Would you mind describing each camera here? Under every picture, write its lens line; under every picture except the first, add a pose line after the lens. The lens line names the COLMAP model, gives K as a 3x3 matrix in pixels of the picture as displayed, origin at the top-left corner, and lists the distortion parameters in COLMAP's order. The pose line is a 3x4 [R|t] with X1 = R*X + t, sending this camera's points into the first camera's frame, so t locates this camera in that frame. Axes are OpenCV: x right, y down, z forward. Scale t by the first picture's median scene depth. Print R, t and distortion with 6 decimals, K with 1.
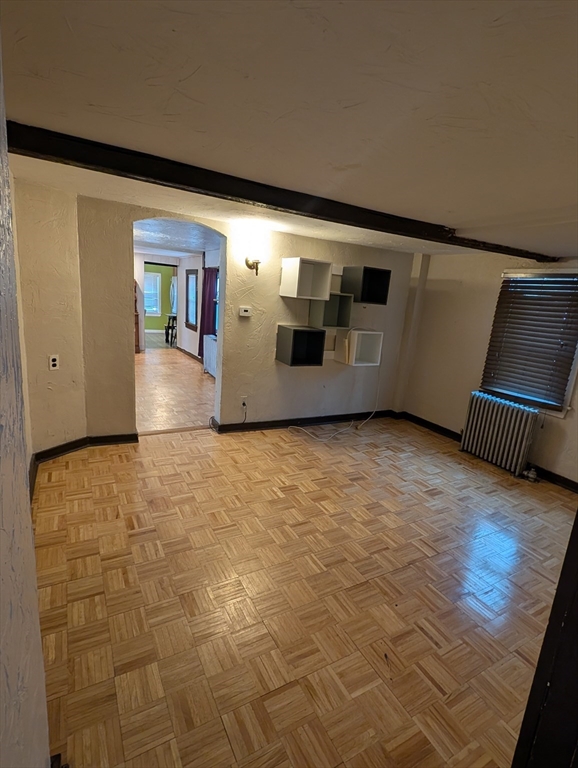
lens RADIAL K [[389.2, 0, 296.4], [0, 389.2, 385.0], [0, 0, 1]] dist [0.028962, -0.022137]
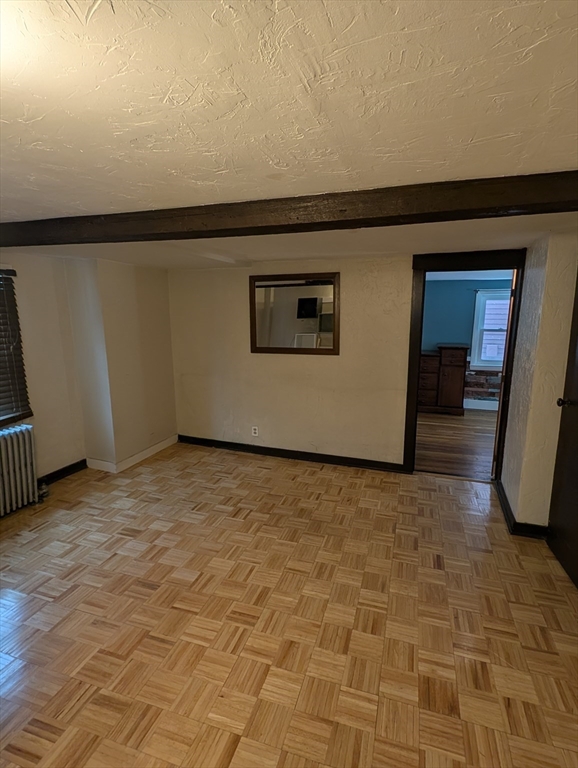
lens RADIAL K [[389.2, 0, 296.4], [0, 389.2, 385.0], [0, 0, 1]] dist [0.028962, -0.022137]
pose [[-0.683230, -0.223338, 0.695210, -0.454290], [0.099390, 0.914773, 0.391551, -0.345478], [-0.723407, 0.336616, -0.602803, 1.206595]]
